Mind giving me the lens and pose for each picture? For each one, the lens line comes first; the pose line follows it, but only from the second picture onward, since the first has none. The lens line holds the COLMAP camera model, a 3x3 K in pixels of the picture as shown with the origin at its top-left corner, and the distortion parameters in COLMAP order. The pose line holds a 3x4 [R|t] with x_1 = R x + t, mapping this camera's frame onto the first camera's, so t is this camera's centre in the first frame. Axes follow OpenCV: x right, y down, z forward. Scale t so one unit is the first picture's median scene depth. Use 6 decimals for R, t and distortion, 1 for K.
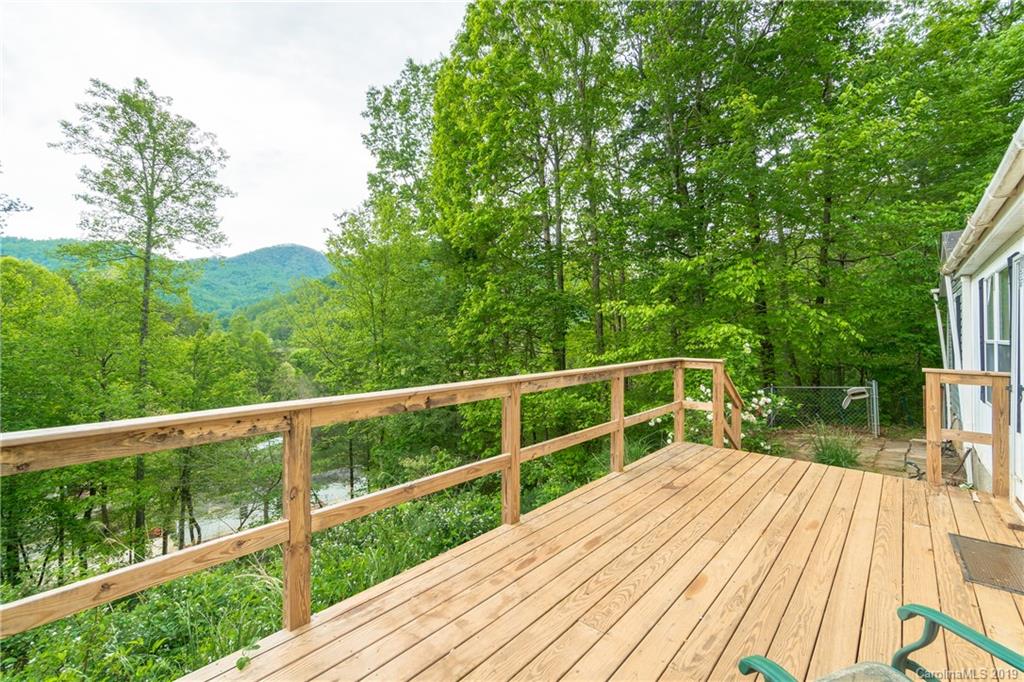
lens RADIAL K [[444.3, 0, 508.9], [0, 444.3, 335.3], [0, 0, 1]] dist [-0.000692, 0.000189]
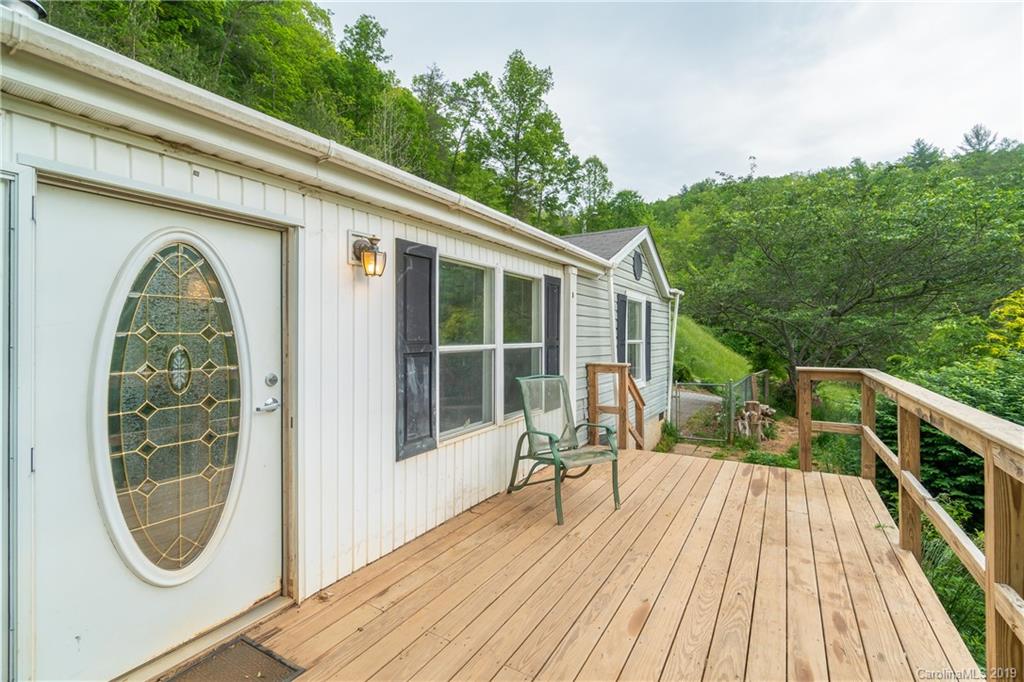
lens RADIAL K [[444.3, 0, 512.4], [0, 444.3, 334.9], [0, 0, 1]] dist [-0.000692, 0.000189]
pose [[-0.983946, 0.000193, -0.178467, 0.875264], [-0.000150, 0.999998, 0.001906, -0.011913], [0.178467, 0.001902, -0.983944, 1.922704]]
